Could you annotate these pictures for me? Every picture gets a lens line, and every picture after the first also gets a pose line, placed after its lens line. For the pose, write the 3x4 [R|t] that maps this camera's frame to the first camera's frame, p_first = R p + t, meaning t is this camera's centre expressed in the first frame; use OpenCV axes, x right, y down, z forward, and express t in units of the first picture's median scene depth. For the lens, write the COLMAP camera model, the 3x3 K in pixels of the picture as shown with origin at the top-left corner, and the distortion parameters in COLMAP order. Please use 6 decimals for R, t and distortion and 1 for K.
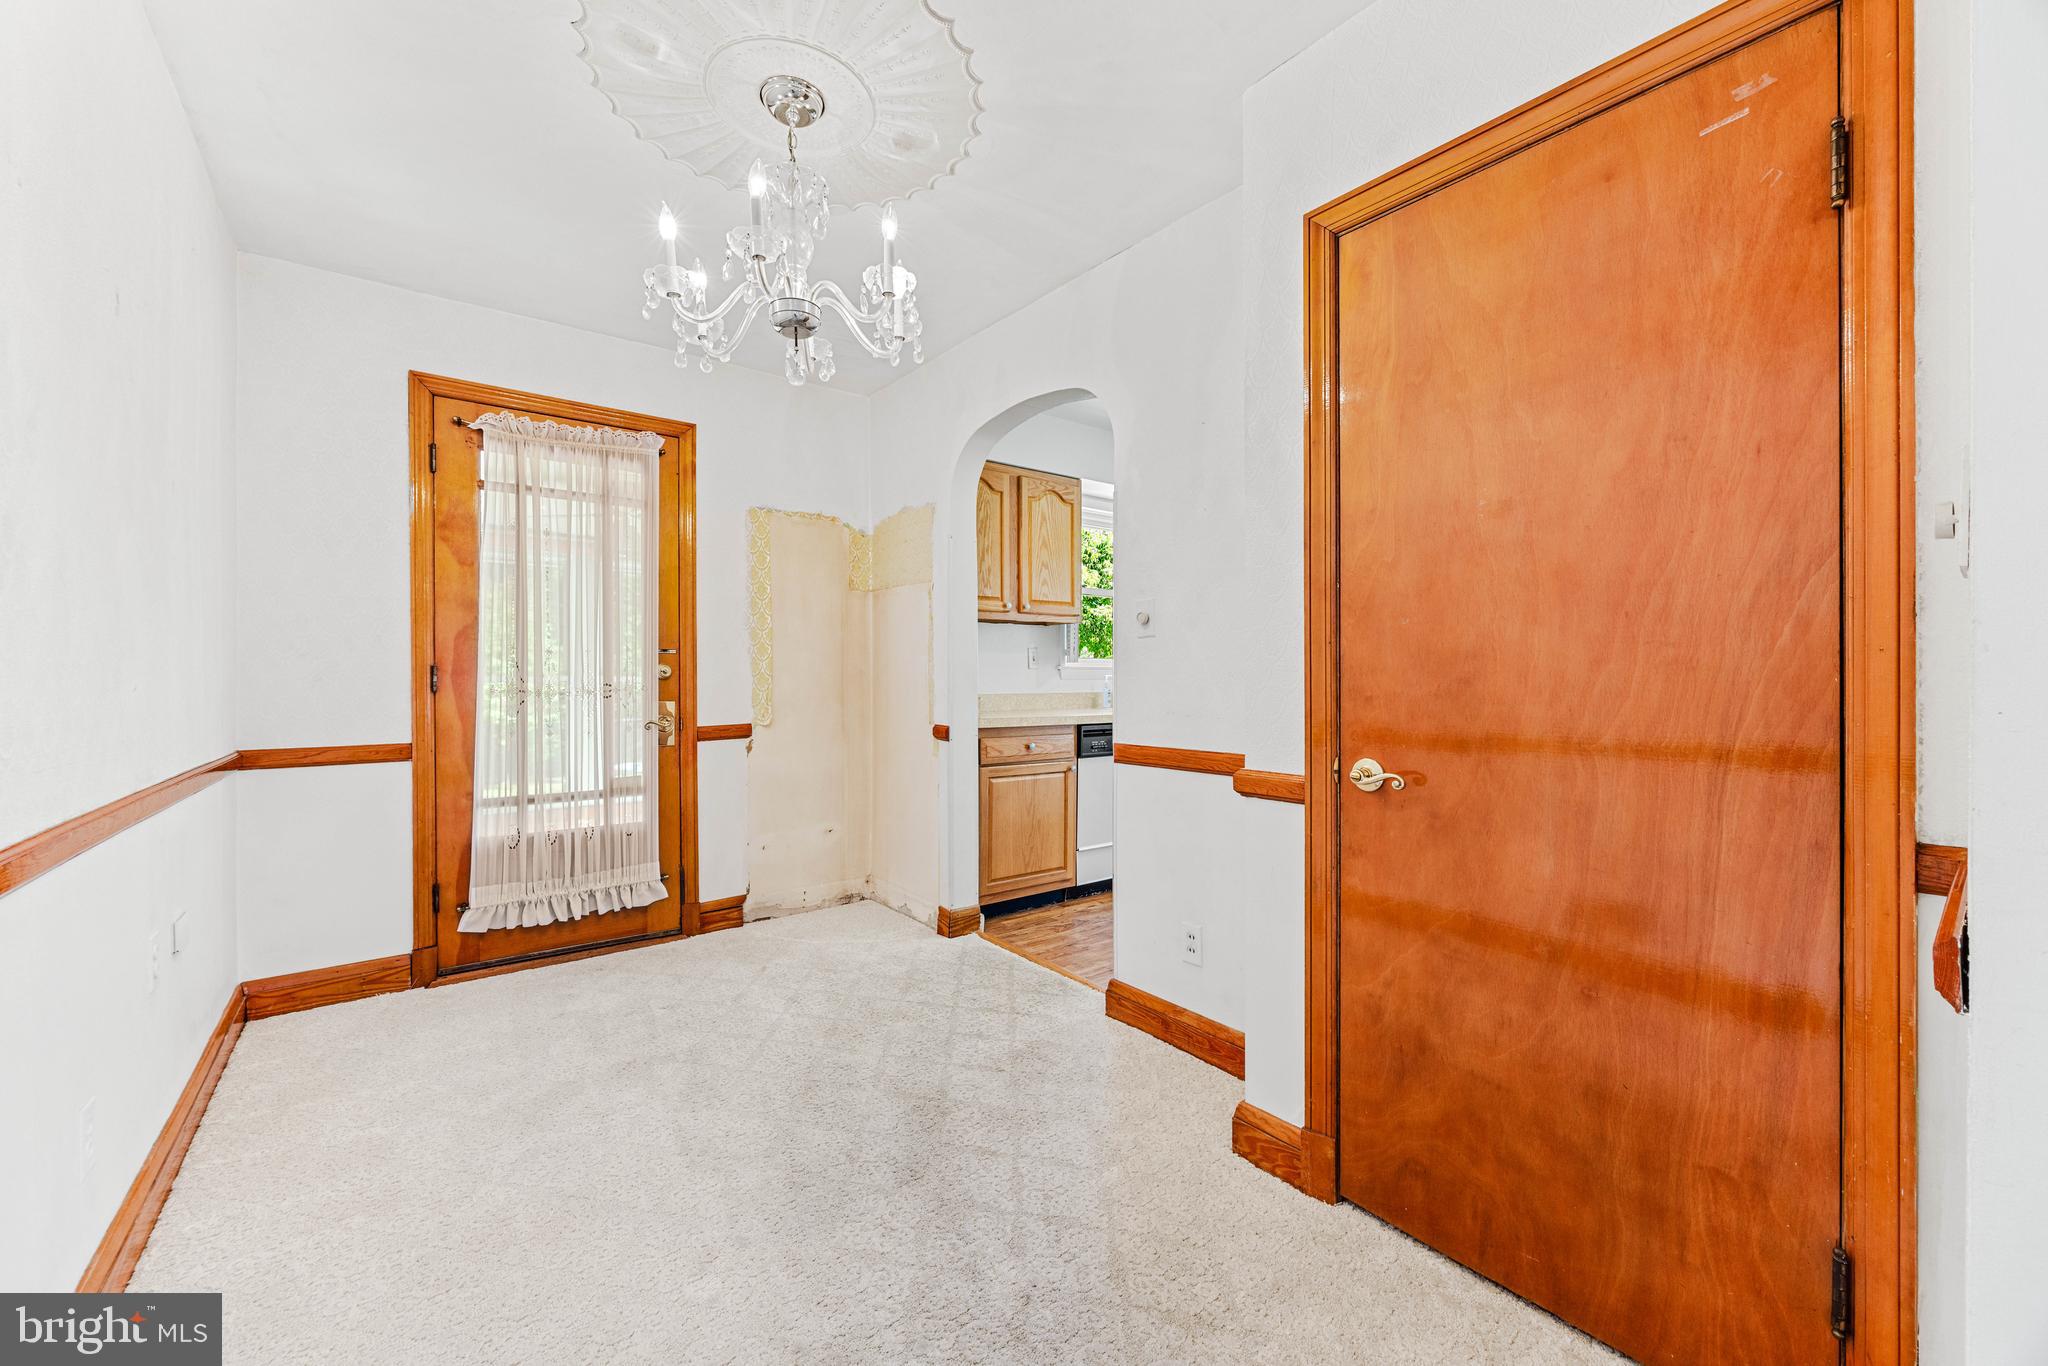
lens RADIAL K [[791.6, 0, 1023.4], [0, 791.6, 686.0], [0, 0, 1]] dist [-0.003818, -0.000011]
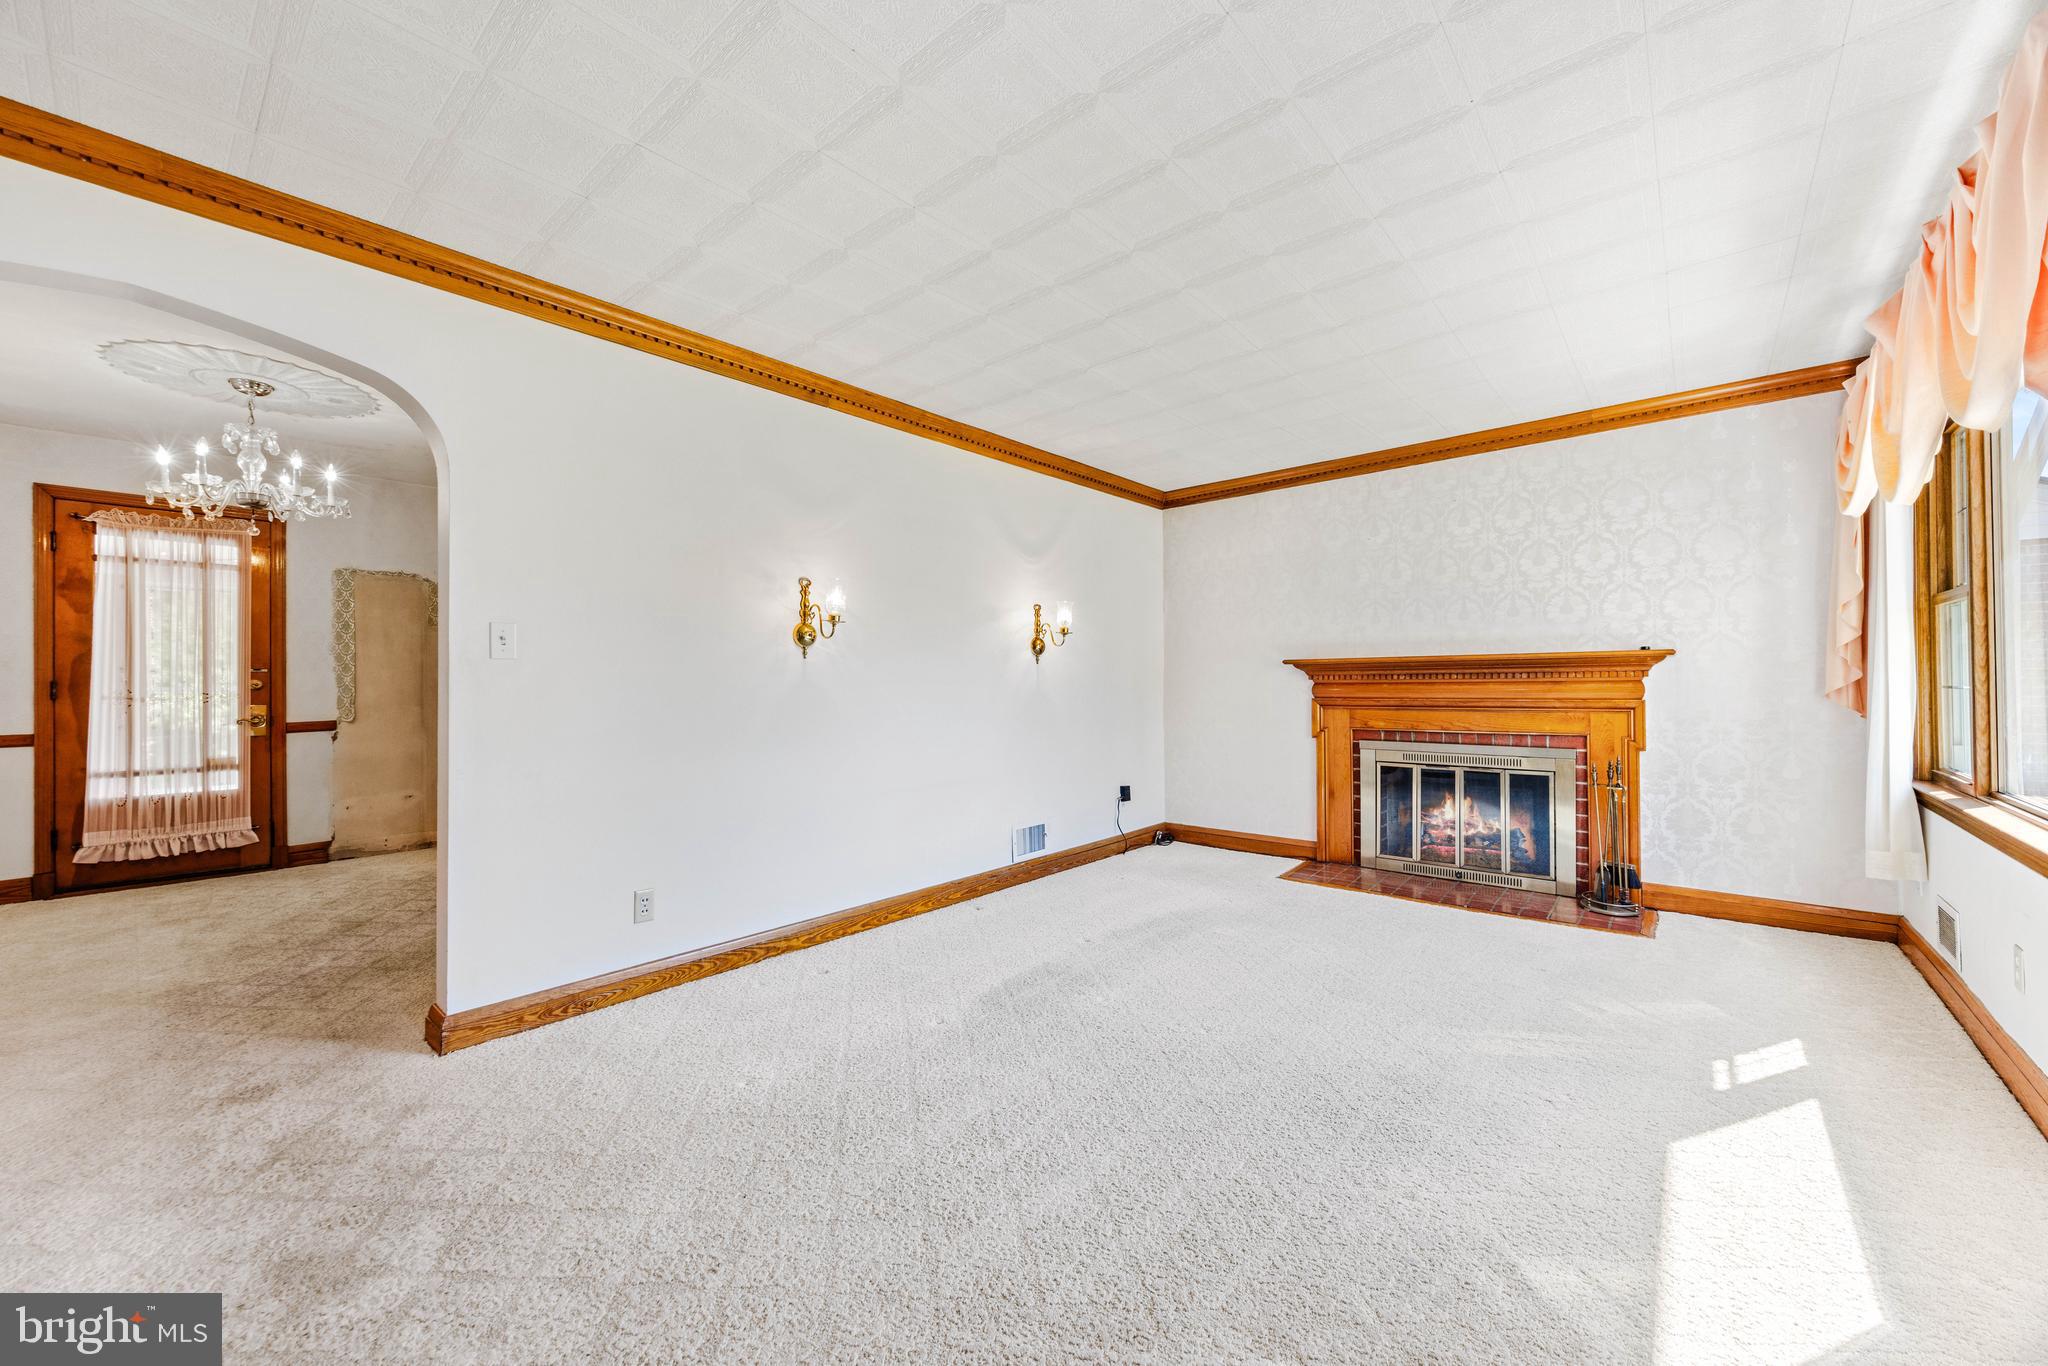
lens RADIAL K [[778.1, 0, 1014.6], [0, 778.1, 681.9], [0, 0, 1]] dist [-0.002207, -0.000423]
pose [[0.983566, -0.002074, 0.180537, 0.698624], [0.004205, 0.999926, -0.011425, -0.000797], [-0.180500, 0.011997, 0.983502, -0.687900]]
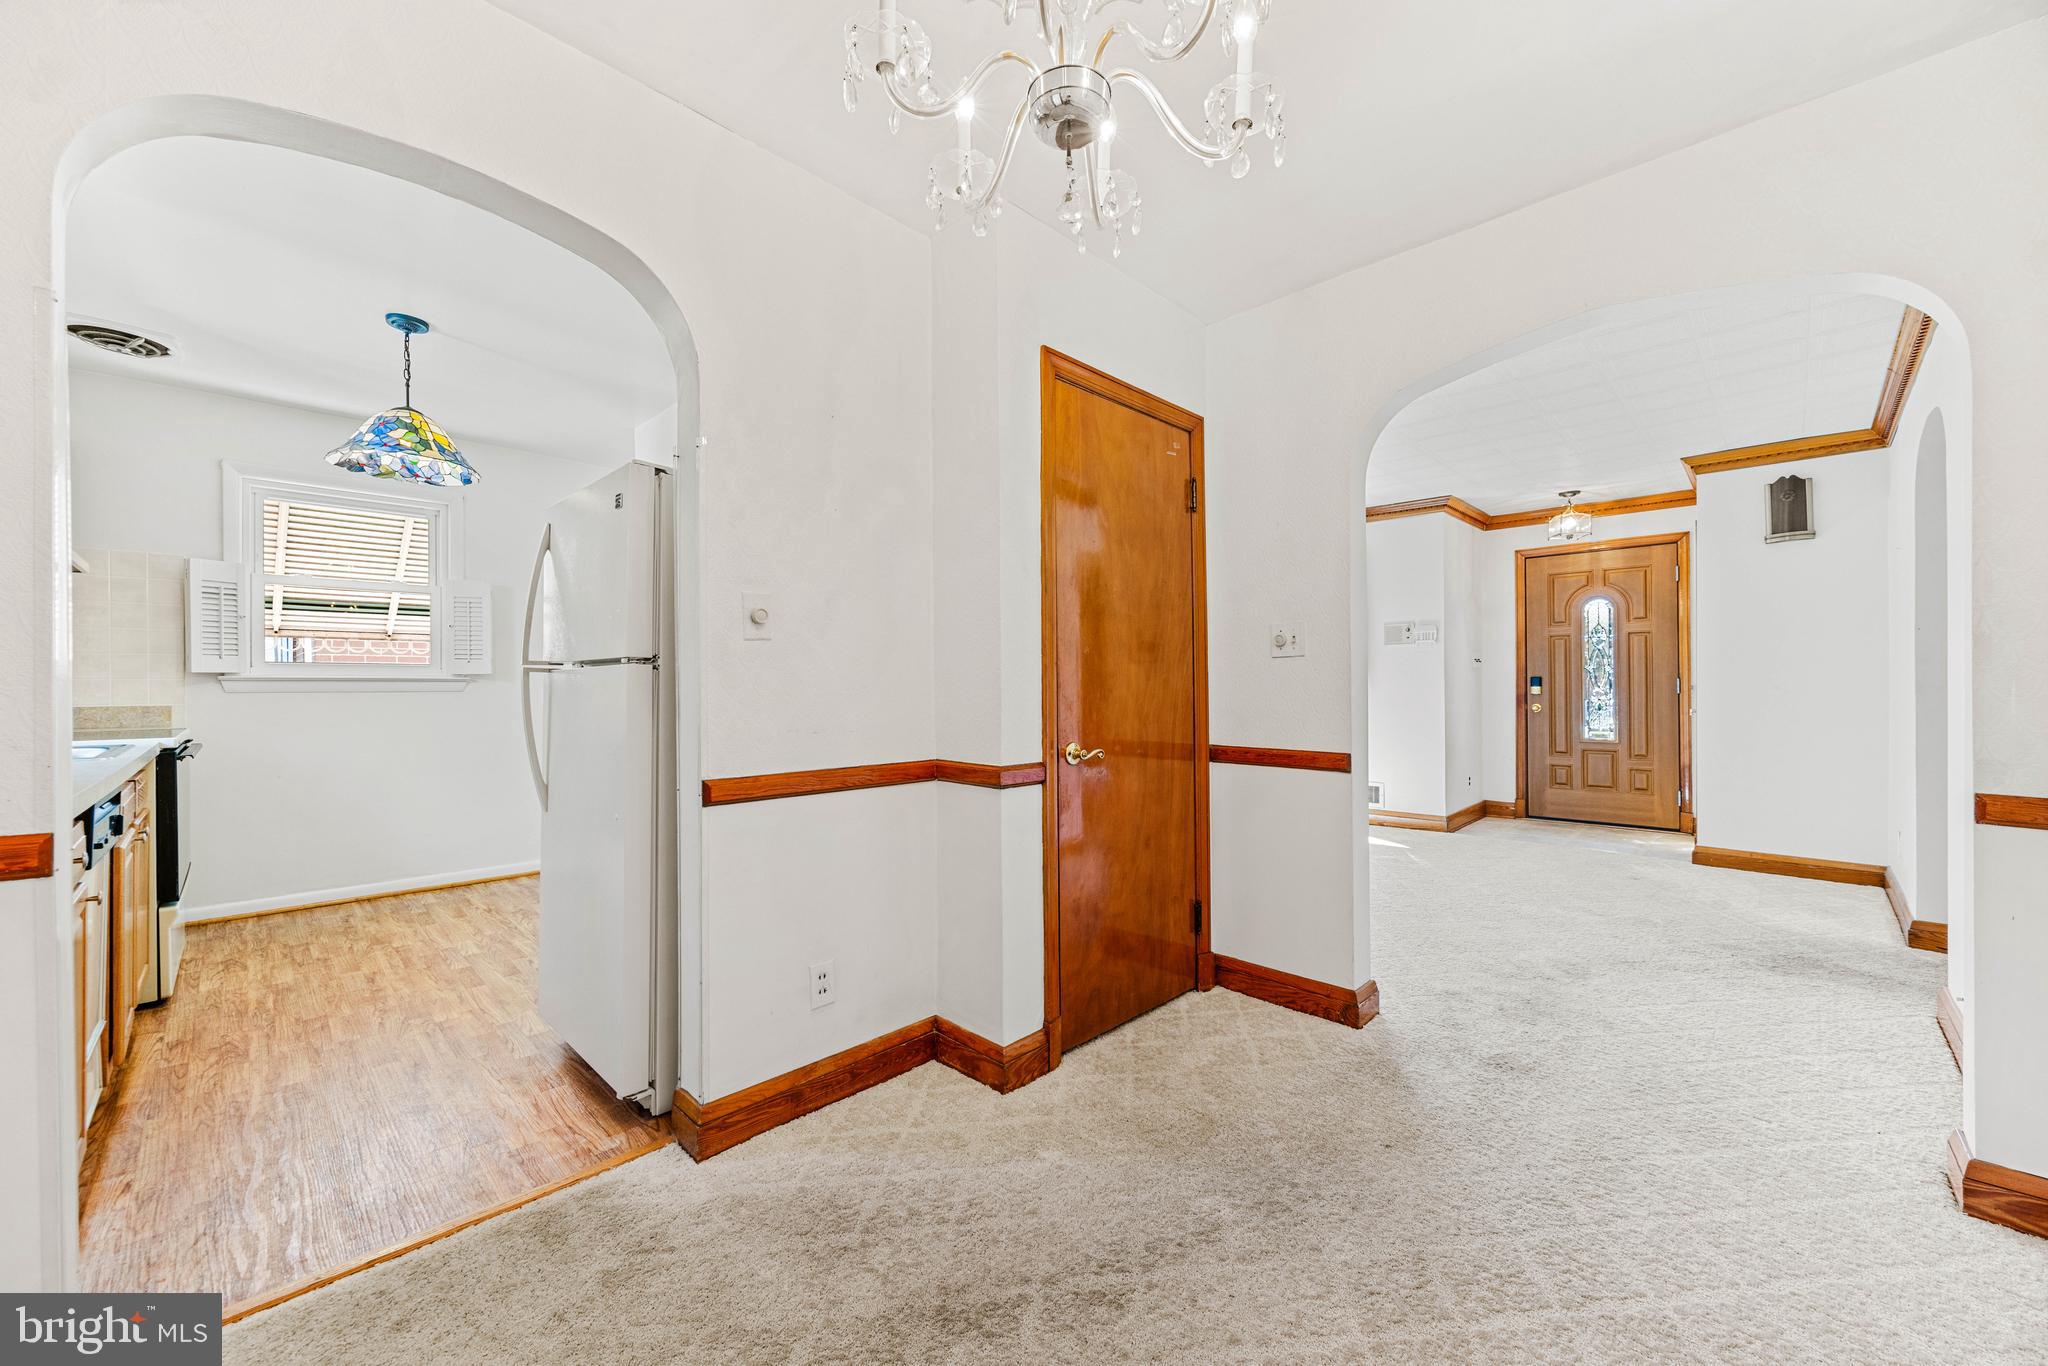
lens RADIAL K [[780.2, 0, 1016.4], [0, 780.2, 685.8], [0, 0, 1]] dist [-0.002436, -0.000575]
pose [[-0.119616, 0.000637, 0.992820, -0.531707], [0.012551, 0.999921, 0.000870, -0.008937], [-0.992741, 0.012565, -0.119615, 0.673692]]
